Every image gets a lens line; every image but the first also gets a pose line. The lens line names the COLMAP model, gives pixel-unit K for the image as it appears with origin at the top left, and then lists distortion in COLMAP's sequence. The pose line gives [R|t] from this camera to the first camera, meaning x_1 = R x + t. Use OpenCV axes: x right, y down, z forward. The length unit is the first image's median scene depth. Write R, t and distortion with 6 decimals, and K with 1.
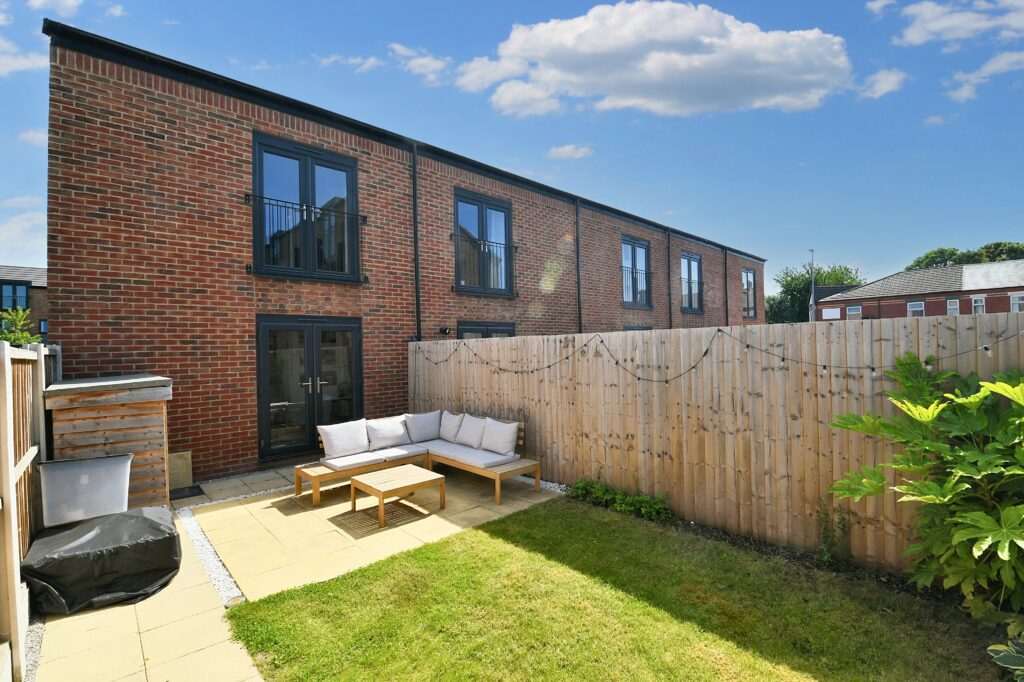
lens RADIAL K [[459.6, 0, 514.4], [0, 459.6, 346.7], [0, 0, 1]] dist [0.010101, -0.023384]
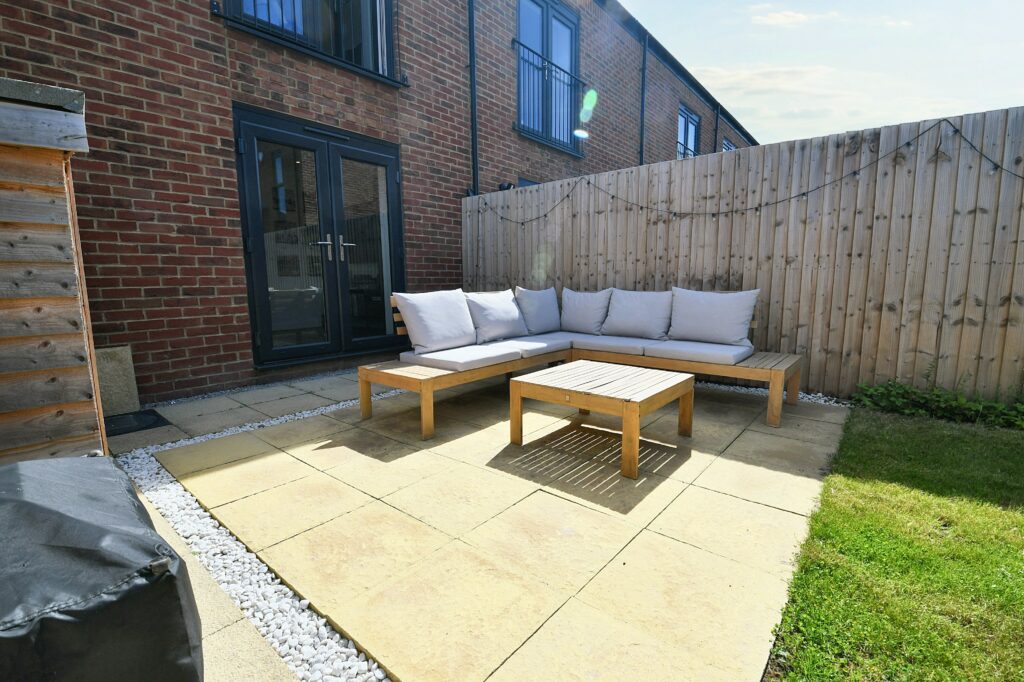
lens RADIAL K [[459.6, 0, 514.4], [0, 459.6, 346.7], [0, 0, 1]] dist [0.010101, -0.023384]
pose [[0.991805, -0.002915, 0.127727, -0.320016], [-0.015921, 0.989127, 0.146201, 0.137868], [-0.126764, -0.147036, 0.980975, 0.410038]]
